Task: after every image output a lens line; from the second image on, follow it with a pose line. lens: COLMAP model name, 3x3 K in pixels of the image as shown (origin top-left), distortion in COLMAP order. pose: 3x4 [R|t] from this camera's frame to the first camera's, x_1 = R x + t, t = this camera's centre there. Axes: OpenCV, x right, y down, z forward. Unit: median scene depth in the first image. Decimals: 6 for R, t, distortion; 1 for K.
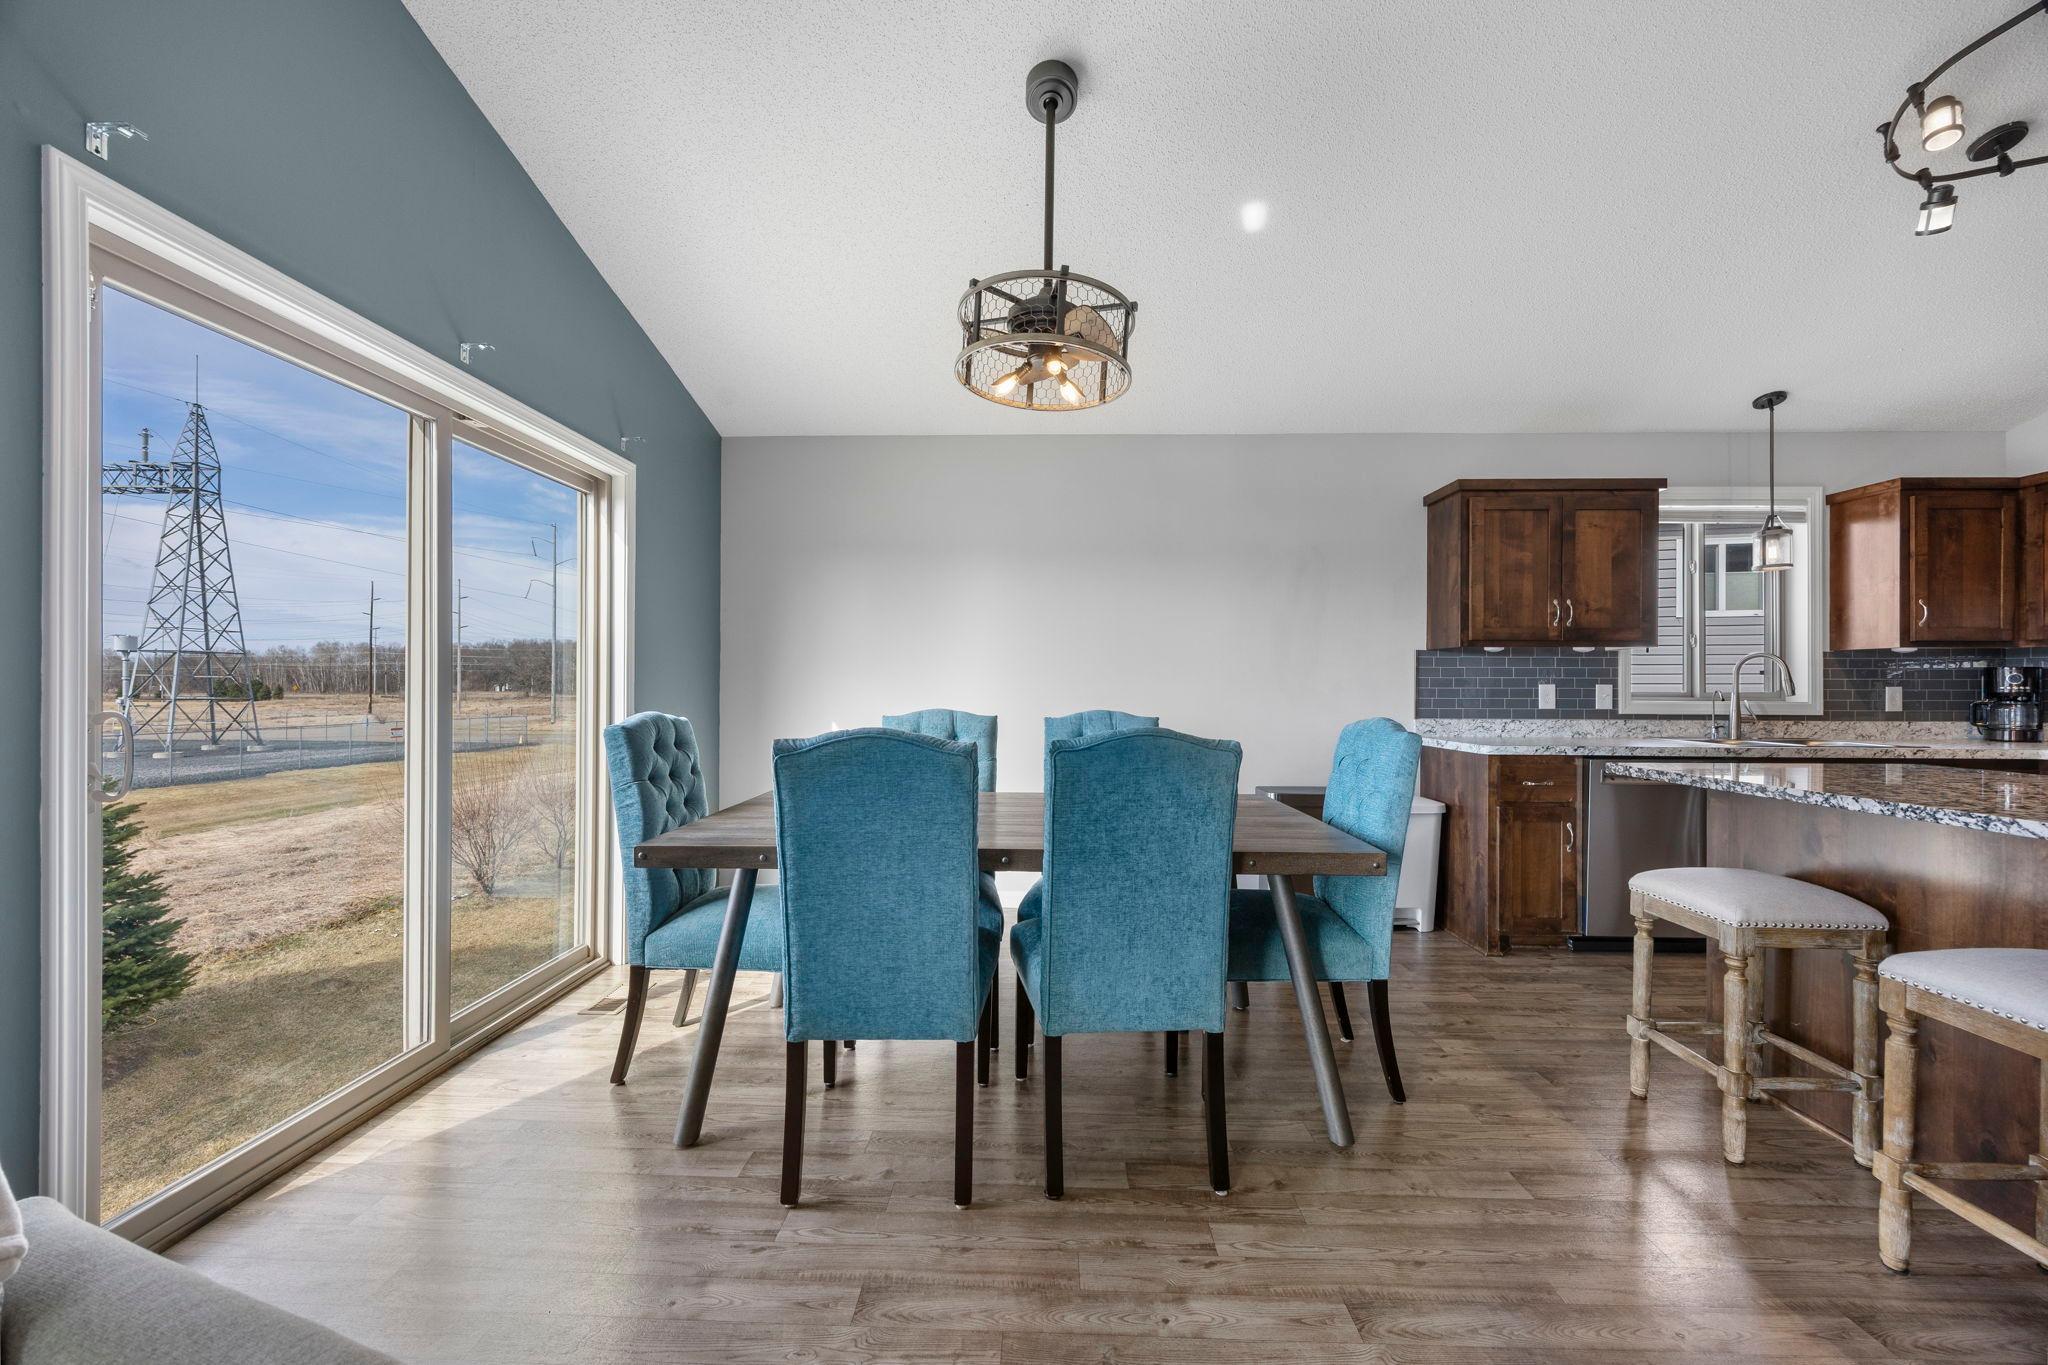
lens RADIAL K [[779.3, 0, 1023.8], [0, 779.3, 685.2], [0, 0, 1]] dist [-0.001933, -0.000097]
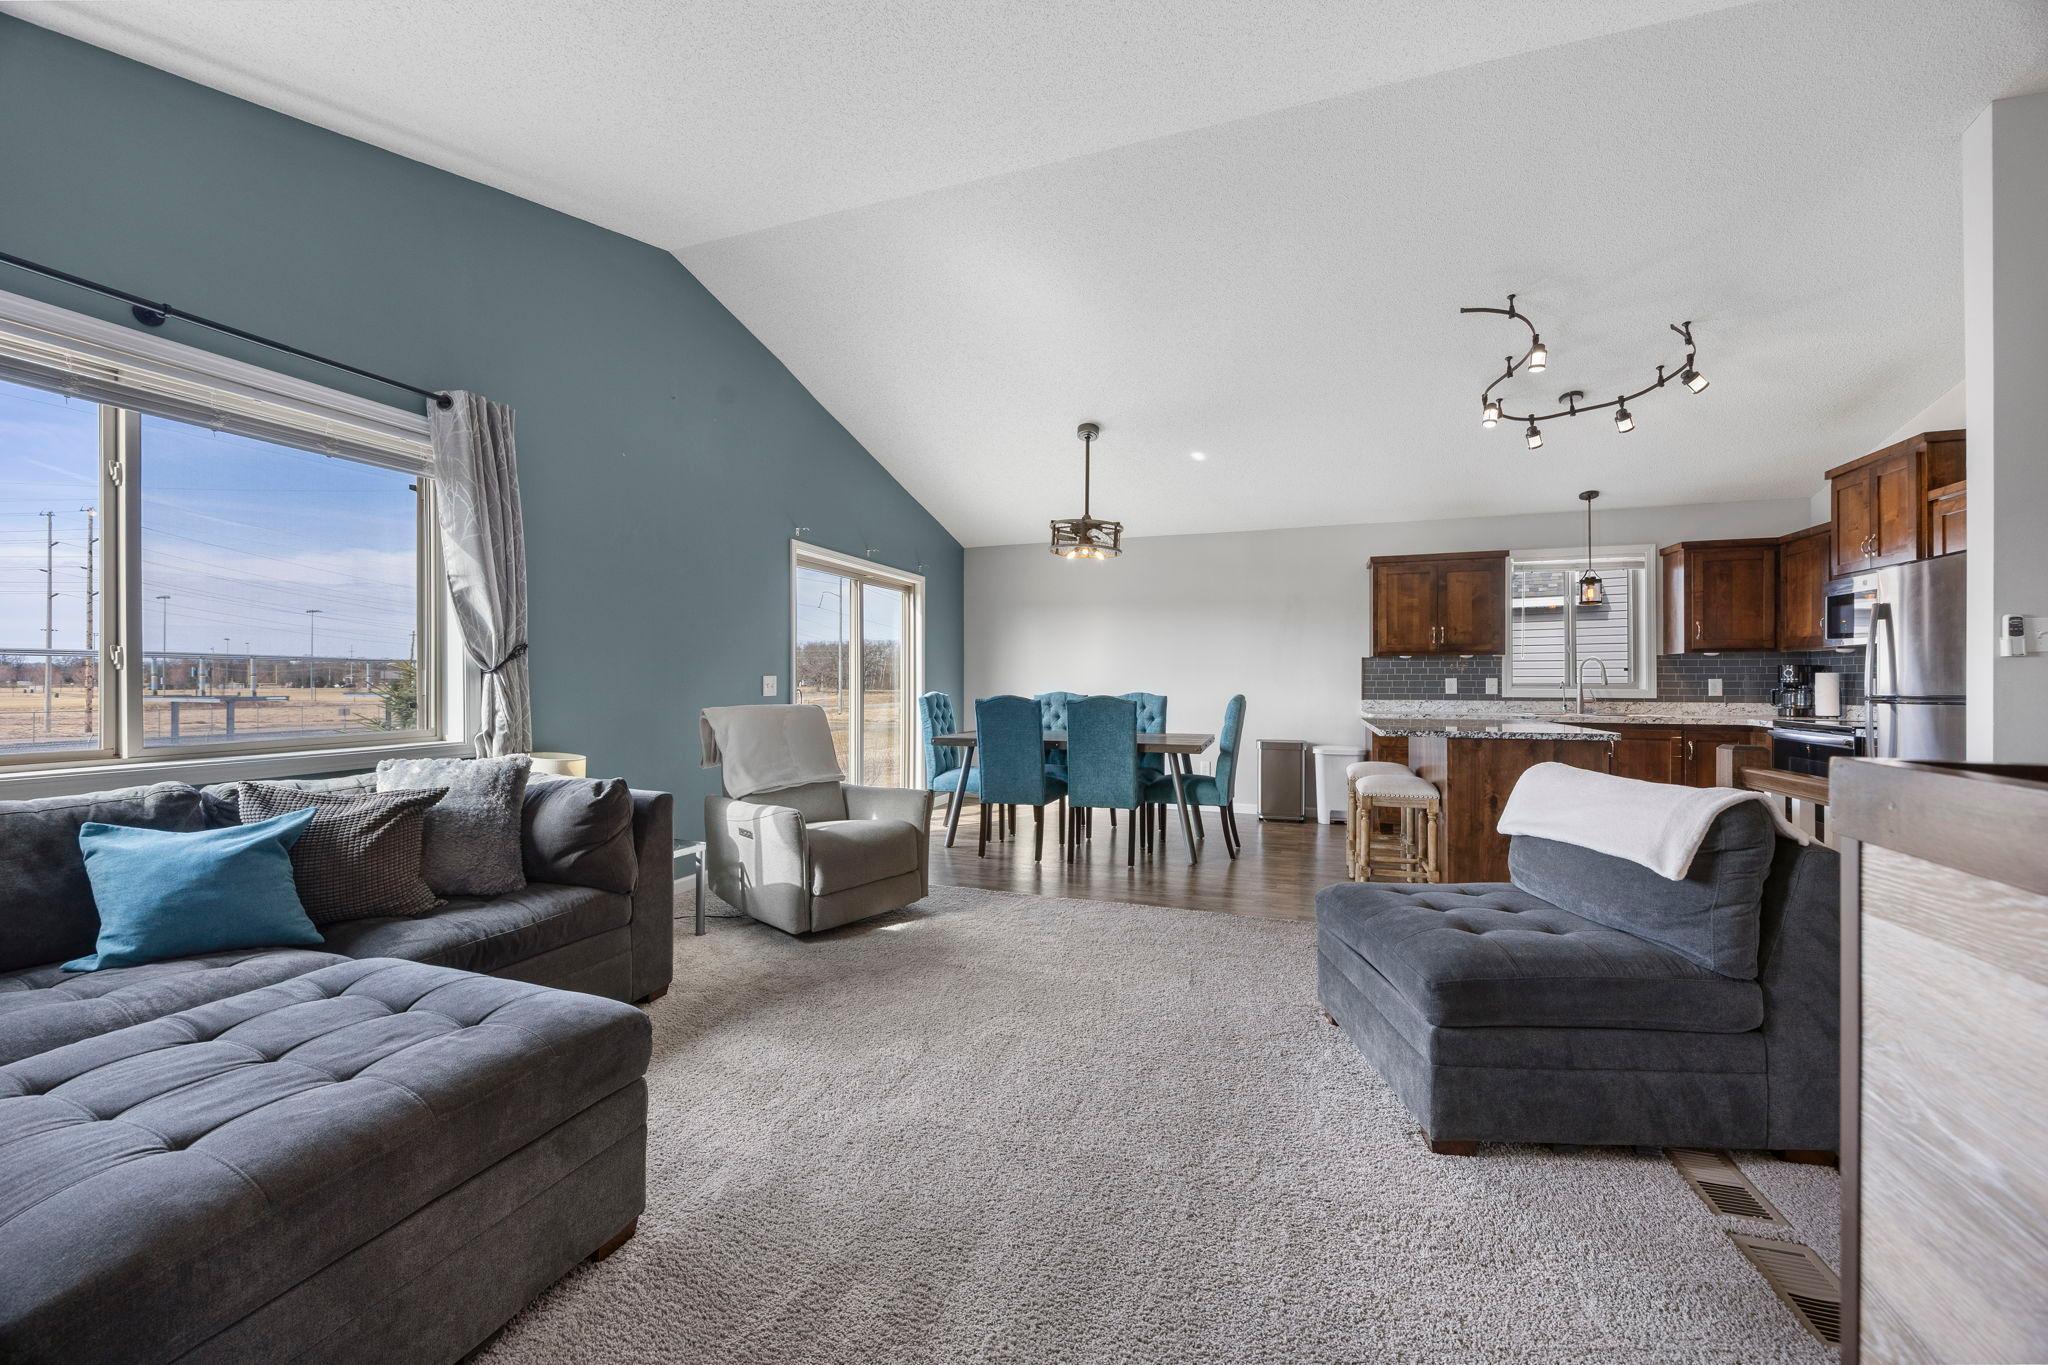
lens RADIAL K [[779.3, 0, 1023.8], [0, 779.3, 685.2], [0, 0, 1]] dist [-0.001933, -0.000097]
pose [[0.952568, -0.001865, -0.304320, 0.356186], [0.003817, 0.999976, 0.005821, 0.000570], [0.304302, -0.006707, 0.952552, -0.832404]]
